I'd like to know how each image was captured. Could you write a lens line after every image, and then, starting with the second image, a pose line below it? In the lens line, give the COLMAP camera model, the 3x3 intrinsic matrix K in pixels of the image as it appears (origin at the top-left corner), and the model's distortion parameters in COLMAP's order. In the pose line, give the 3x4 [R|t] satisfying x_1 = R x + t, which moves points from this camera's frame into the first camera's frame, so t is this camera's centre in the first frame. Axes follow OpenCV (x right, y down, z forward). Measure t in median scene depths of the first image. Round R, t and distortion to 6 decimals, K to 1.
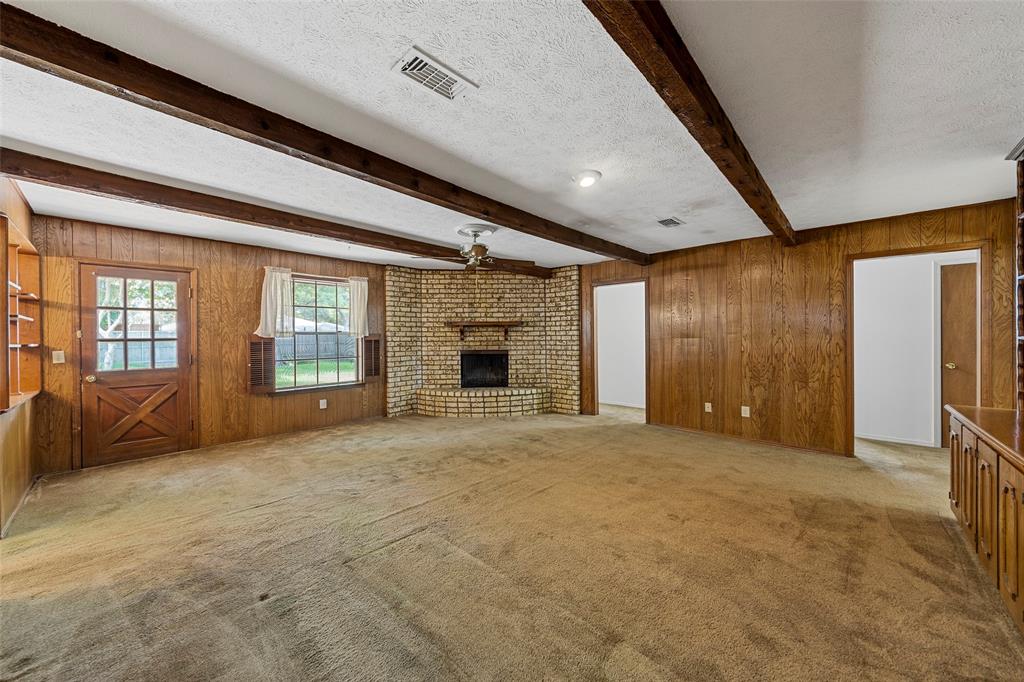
lens RADIAL K [[371.7, 0, 507.5], [0, 371.7, 336.1], [0, 0, 1]] dist [-0.015191, 0.002970]
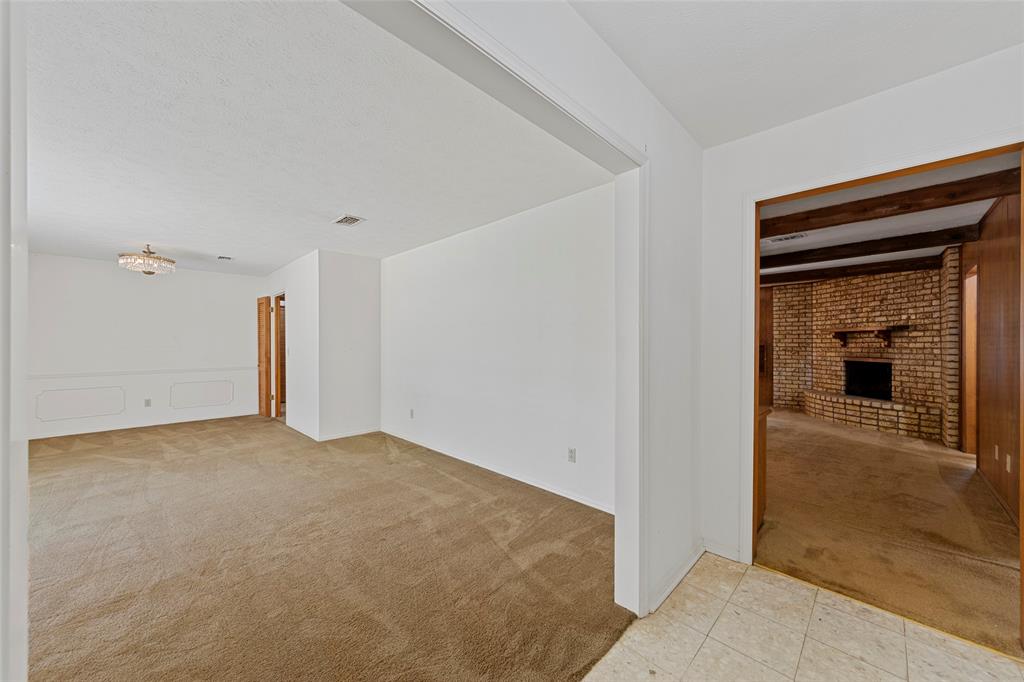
lens RADIAL K [[371.7, 0, 502.8], [0, 371.7, 343.8], [0, 0, 1]] dist [-0.015191, 0.002970]
pose [[-0.046114, 0.004877, -0.998924, 0.937823], [-0.003299, 0.999982, 0.005035, 0.001554], [0.998931, 0.003527, -0.046097, 0.130918]]
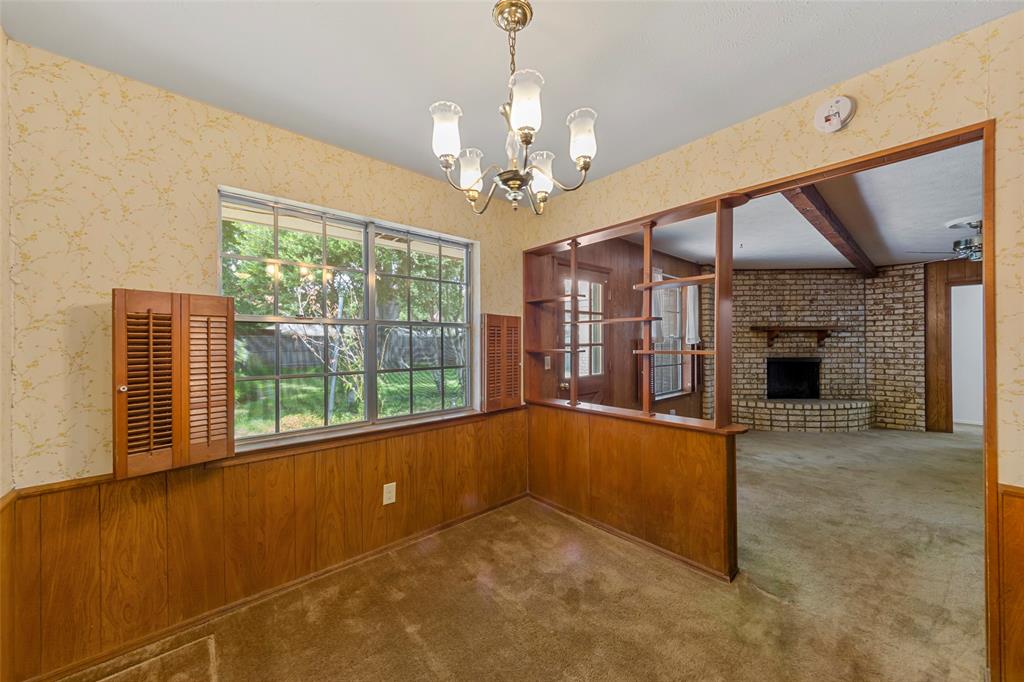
lens RADIAL K [[371.7, 0, 513.3], [0, 371.7, 343.1], [0, 0, 1]] dist [-0.015191, 0.002970]
pose [[0.996071, 0.004836, -0.088421, -0.688835], [-0.005186, 0.999980, -0.003728, 0.009485], [0.088401, 0.004172, 0.996076, 0.044331]]
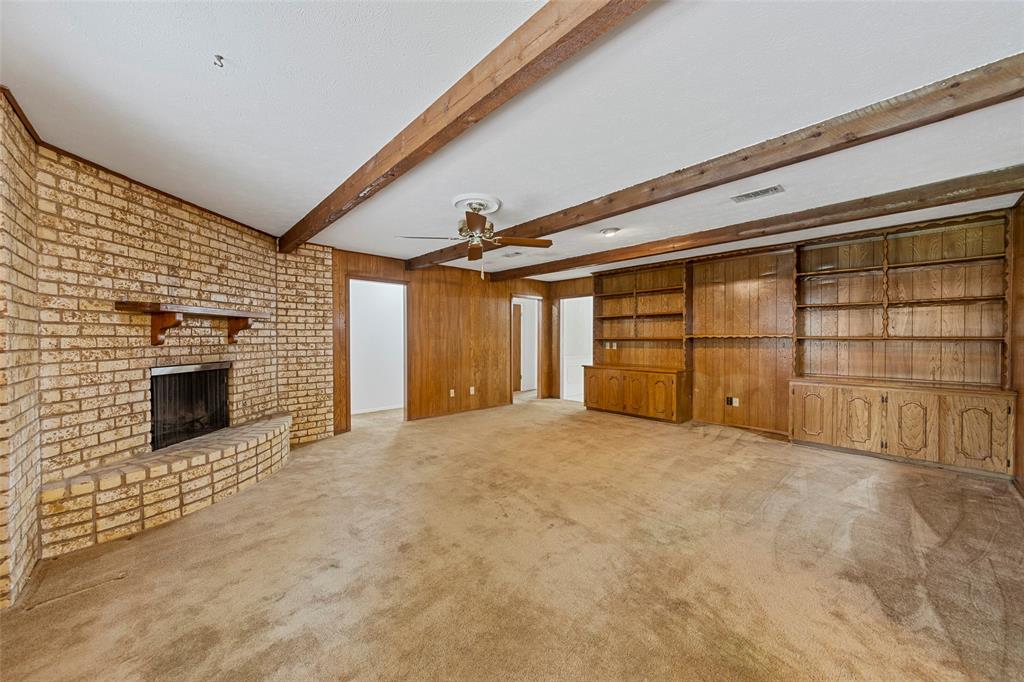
lens RADIAL K [[371.7, 0, 508.3], [0, 371.7, 340.5], [0, 0, 1]] dist [-0.015191, 0.002970]
pose [[0.061259, -0.002042, 0.998120, -0.560064], [0.003927, 0.999991, 0.001804, 0.006663], [-0.998114, 0.003809, 0.061267, 0.560683]]
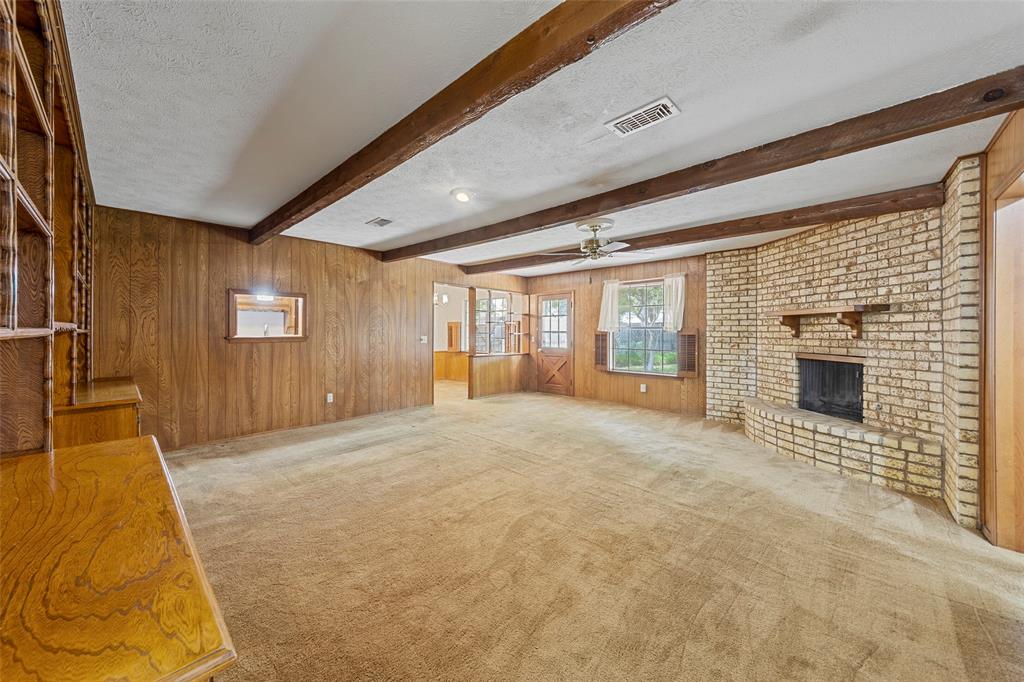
lens RADIAL K [[371.7, 0, 498.5], [0, 371.7, 331.9], [0, 0, 1]] dist [-0.015191, 0.002970]
pose [[-0.028697, 0.006421, -0.999568, 0.586152], [-0.005014, 0.999966, 0.006567, -0.000723], [0.999576, 0.005201, -0.028664, 0.488072]]
